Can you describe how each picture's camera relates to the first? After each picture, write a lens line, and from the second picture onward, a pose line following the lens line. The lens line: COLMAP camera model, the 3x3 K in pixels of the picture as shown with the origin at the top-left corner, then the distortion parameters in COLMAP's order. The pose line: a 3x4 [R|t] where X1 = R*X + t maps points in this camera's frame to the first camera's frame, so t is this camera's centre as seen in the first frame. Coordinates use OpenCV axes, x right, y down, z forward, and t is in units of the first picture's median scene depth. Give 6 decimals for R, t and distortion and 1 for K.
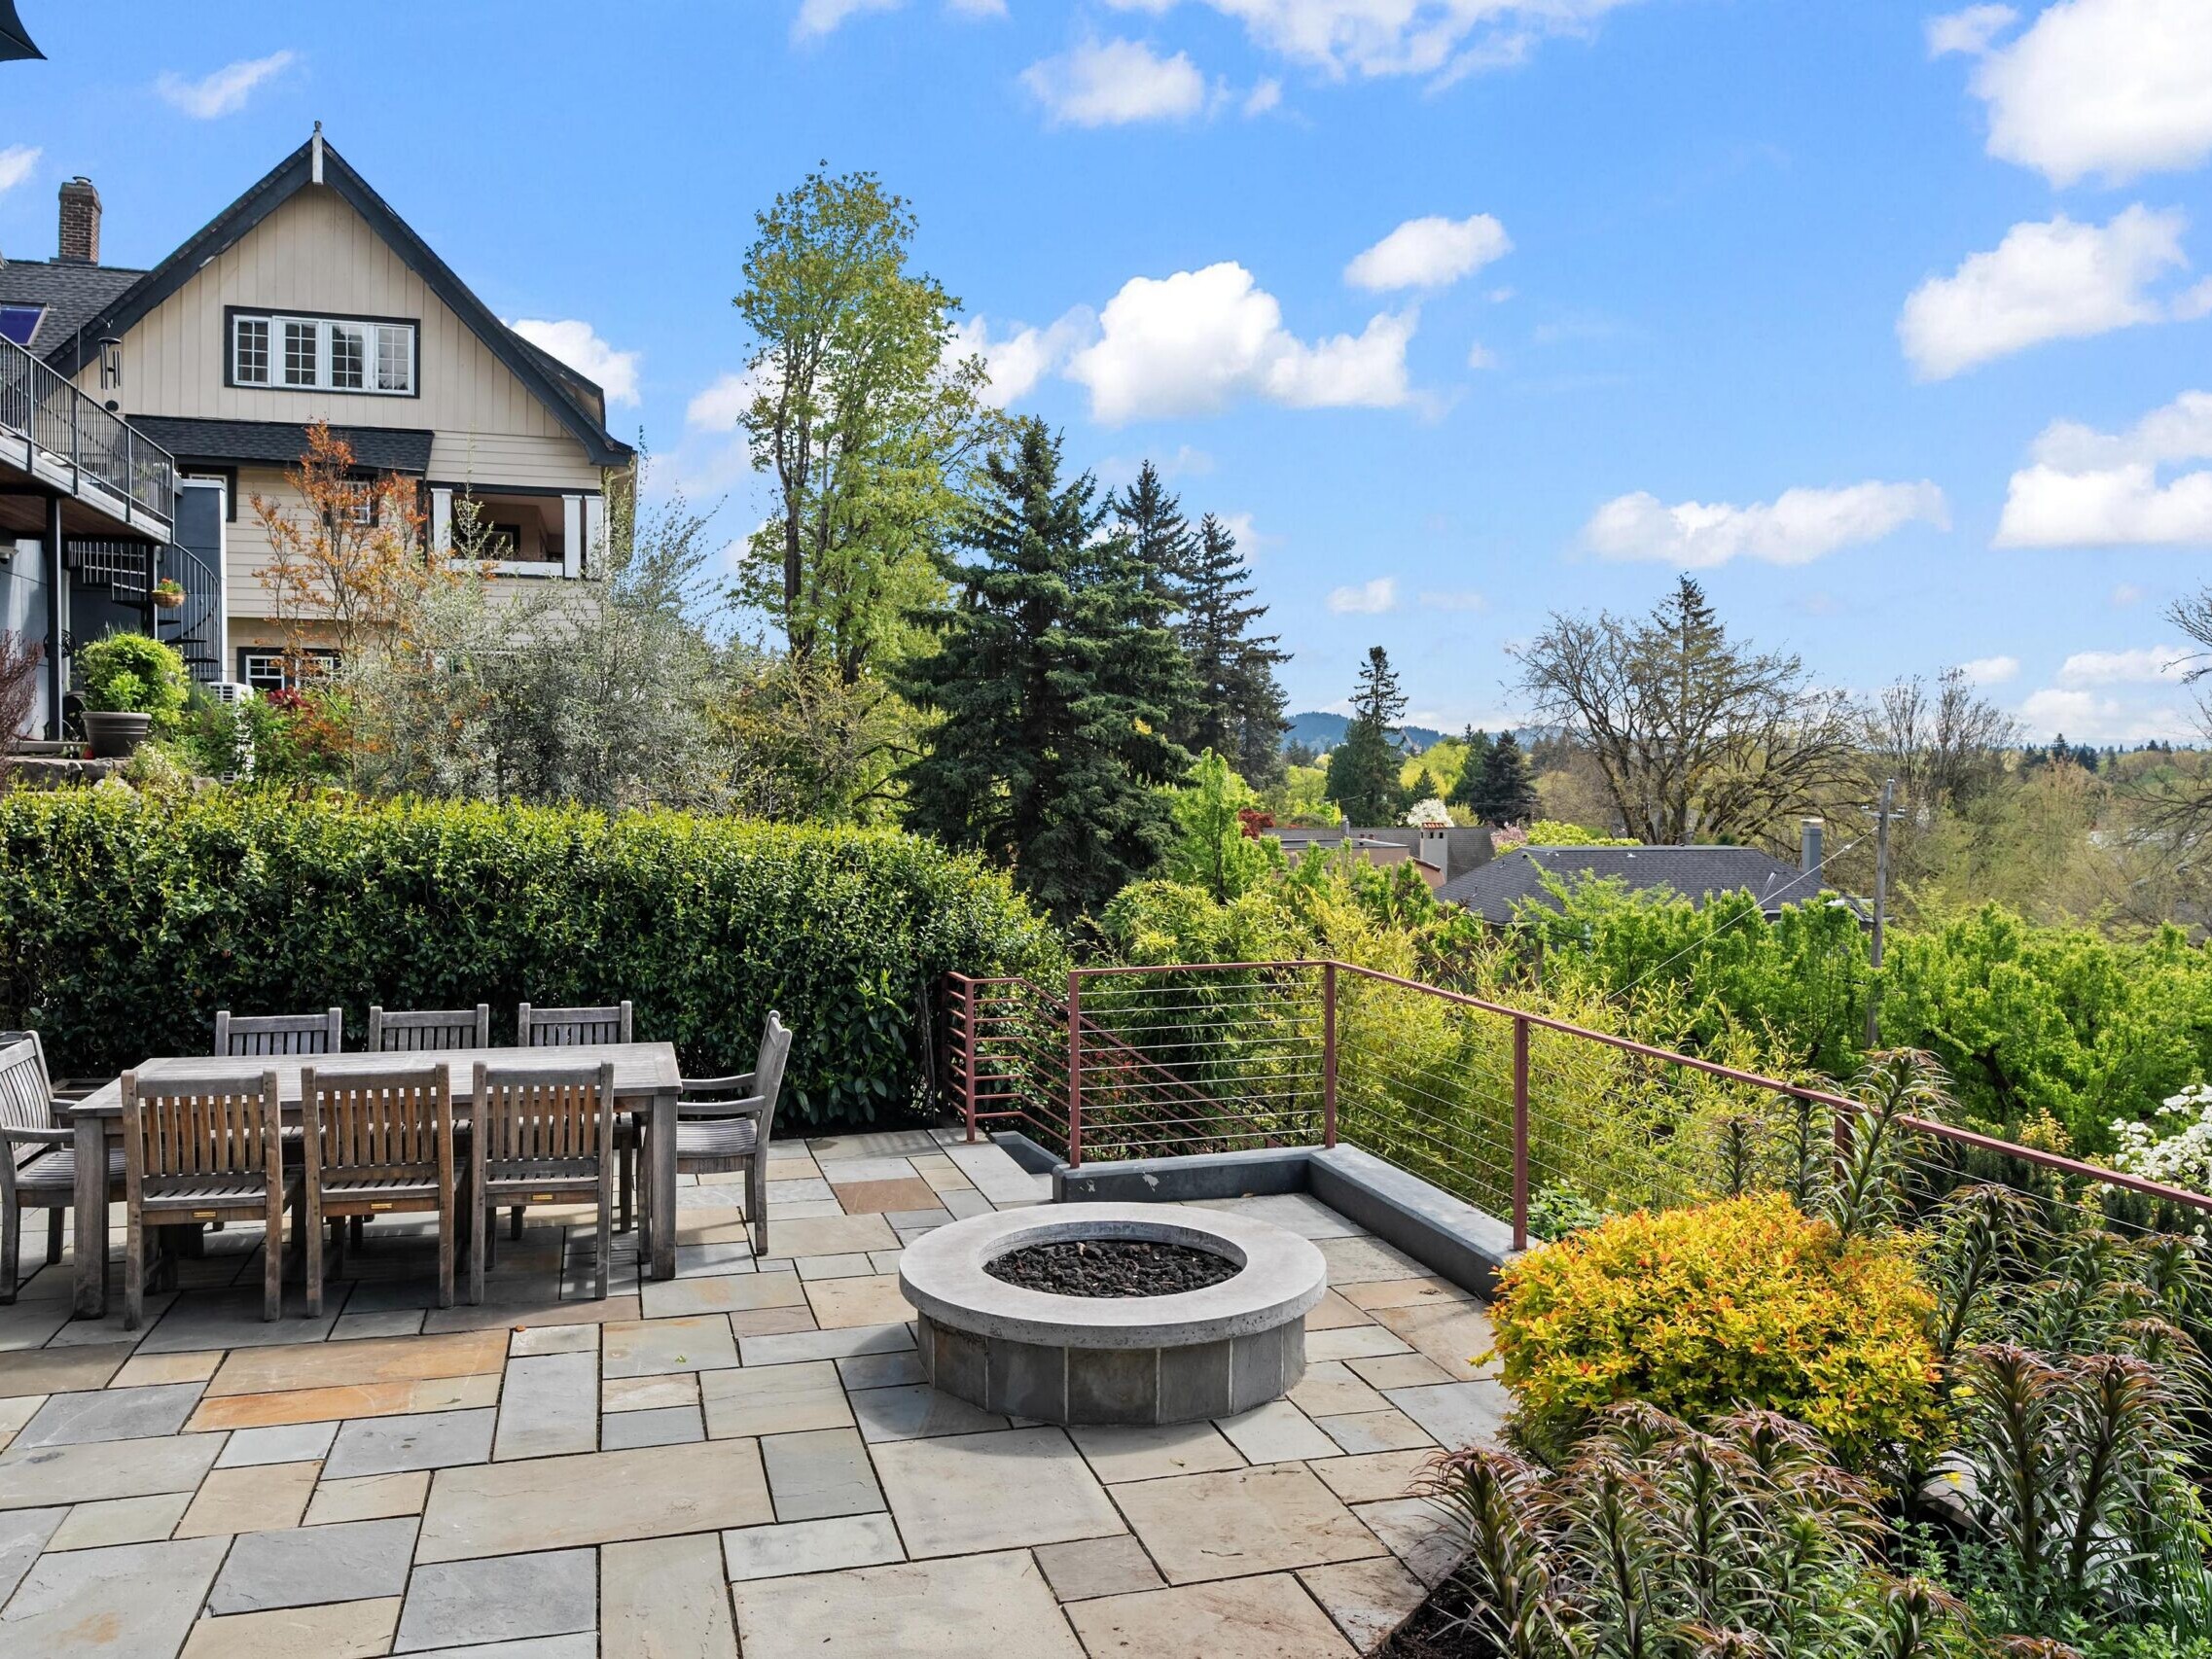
lens RADIAL K [[1706.2, 0, 1106.0], [0, 1706.2, 829.5], [0, 0, 1]] dist [0.001381, -0.000449]
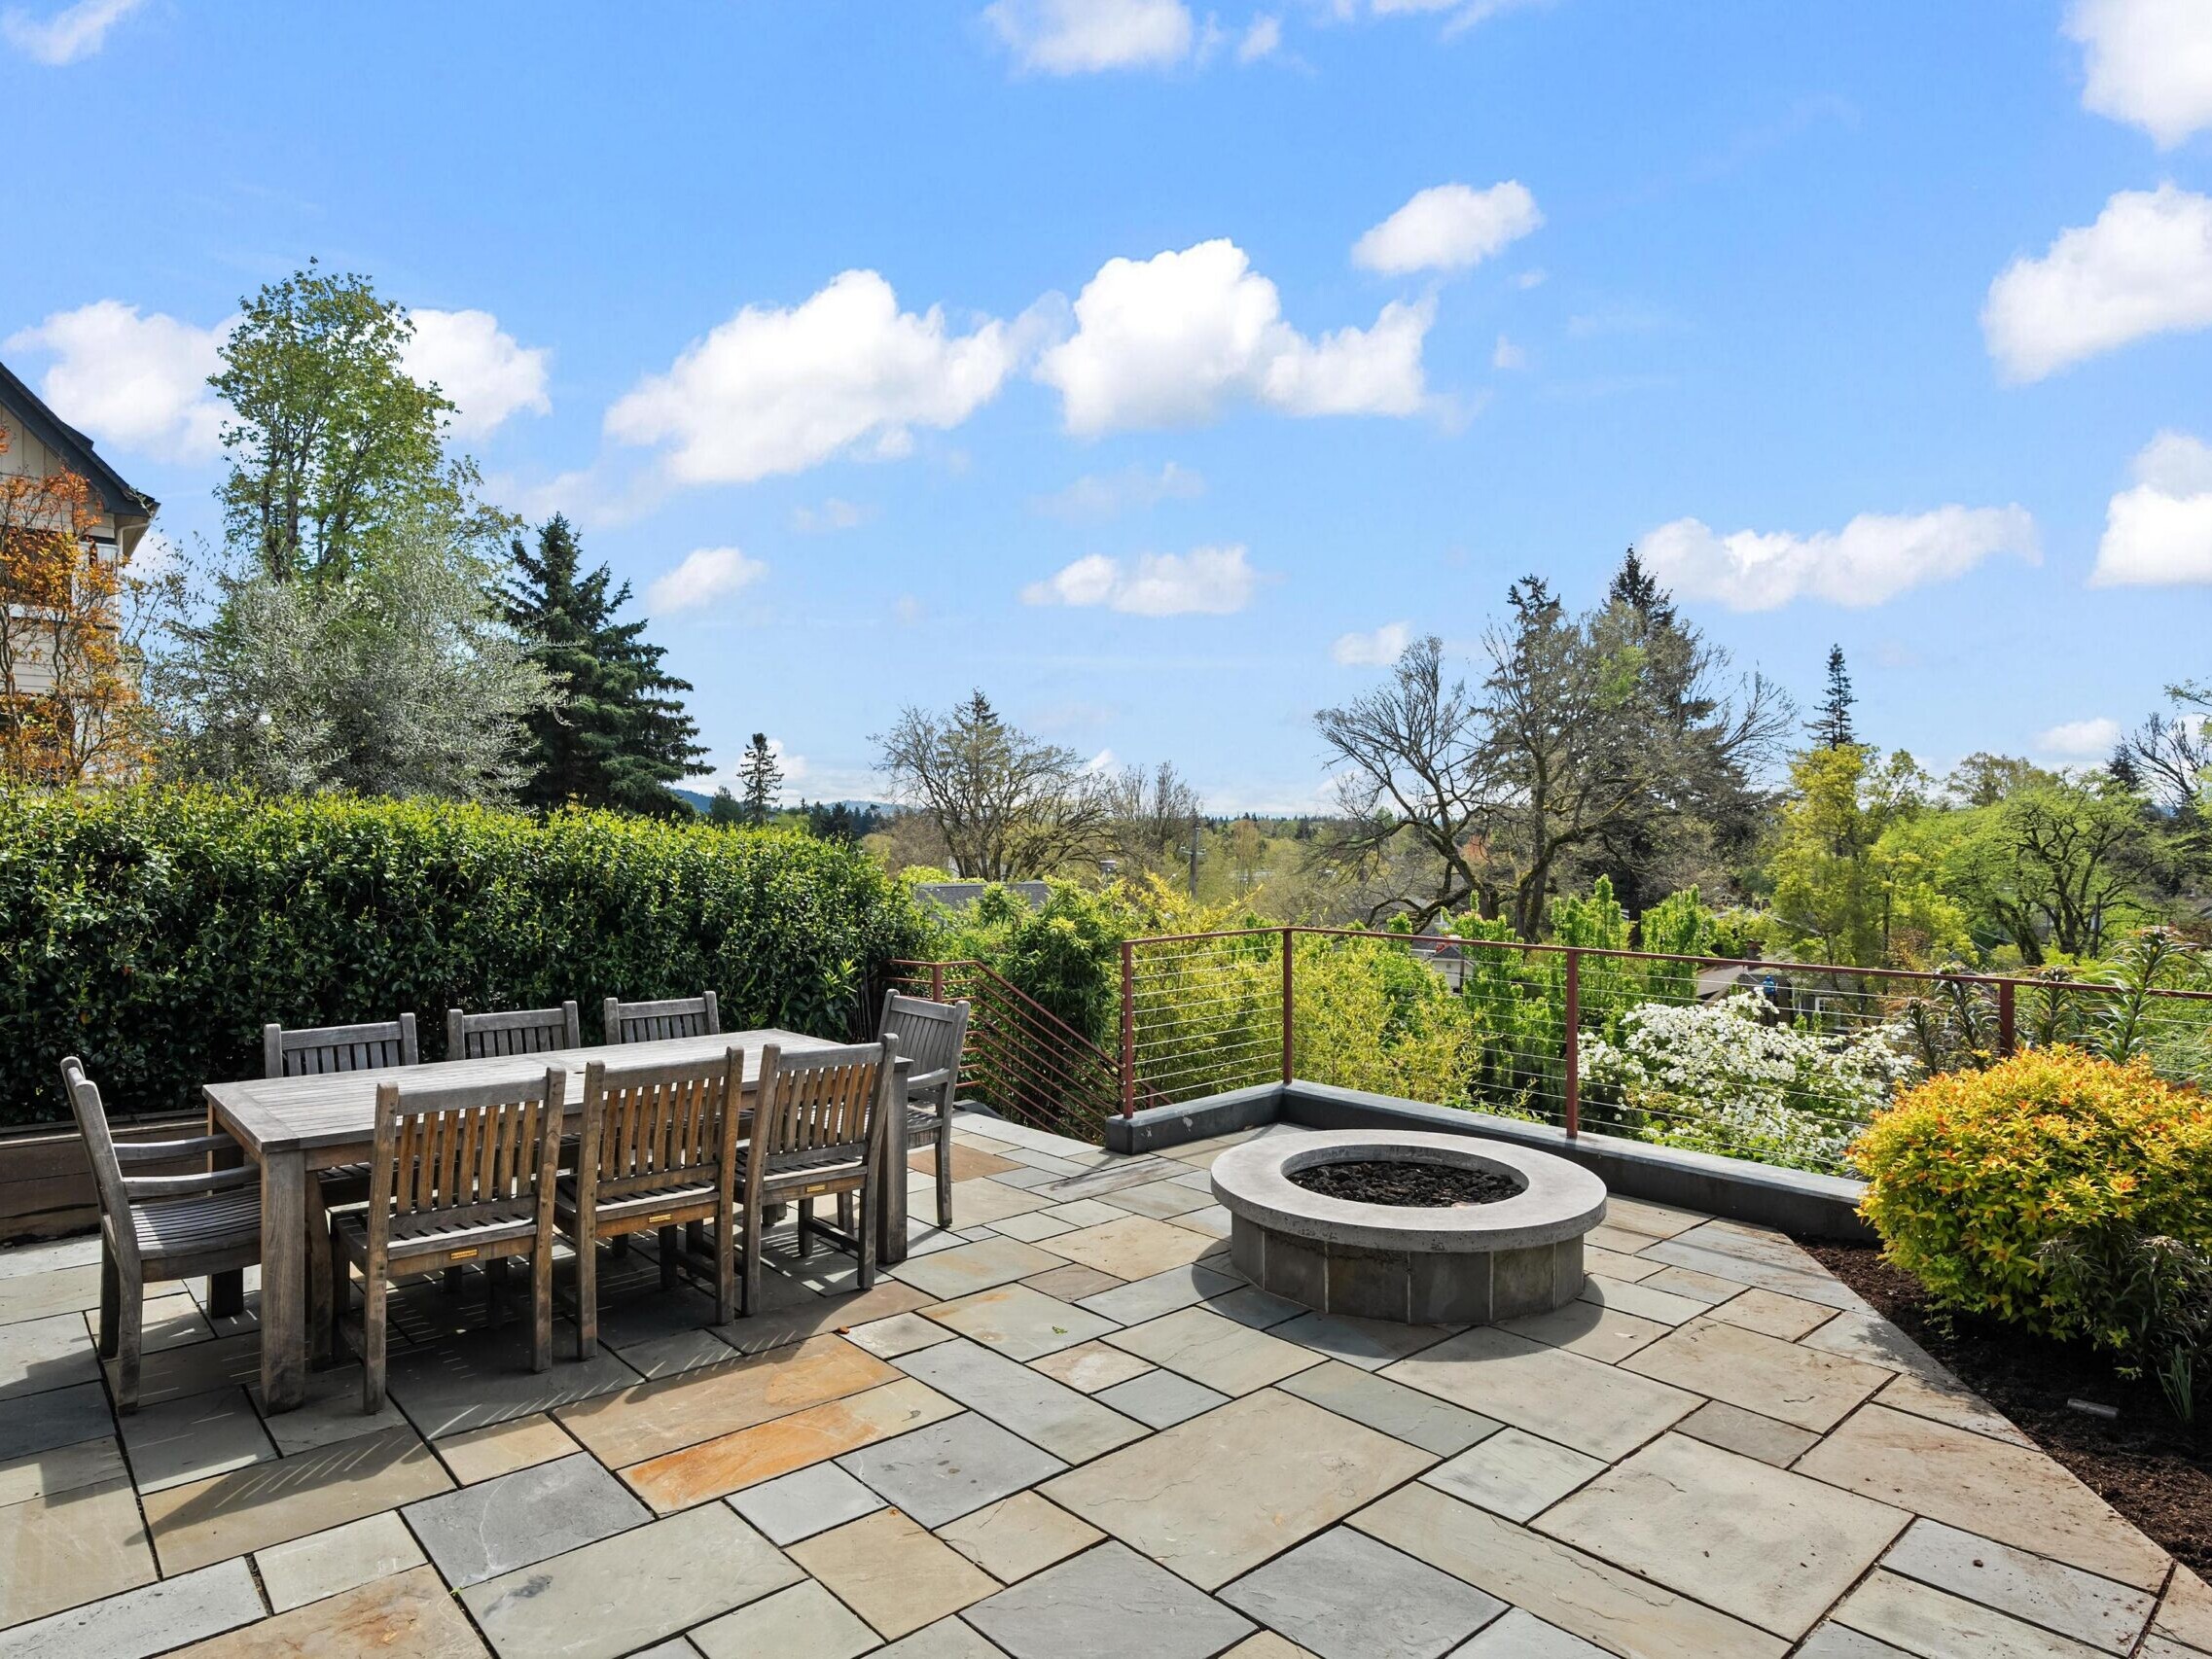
lens RADIAL K [[1306.6, 0, 1099.8], [0, 1306.6, 865.9], [0, 0, 1]] dist [-0.001311, -0.001699]
pose [[0.902725, -0.015418, 0.429941, -0.397867], [0.020421, 0.999767, -0.007025, 0.039156], [-0.429732, 0.015121, 0.902830, 0.233875]]
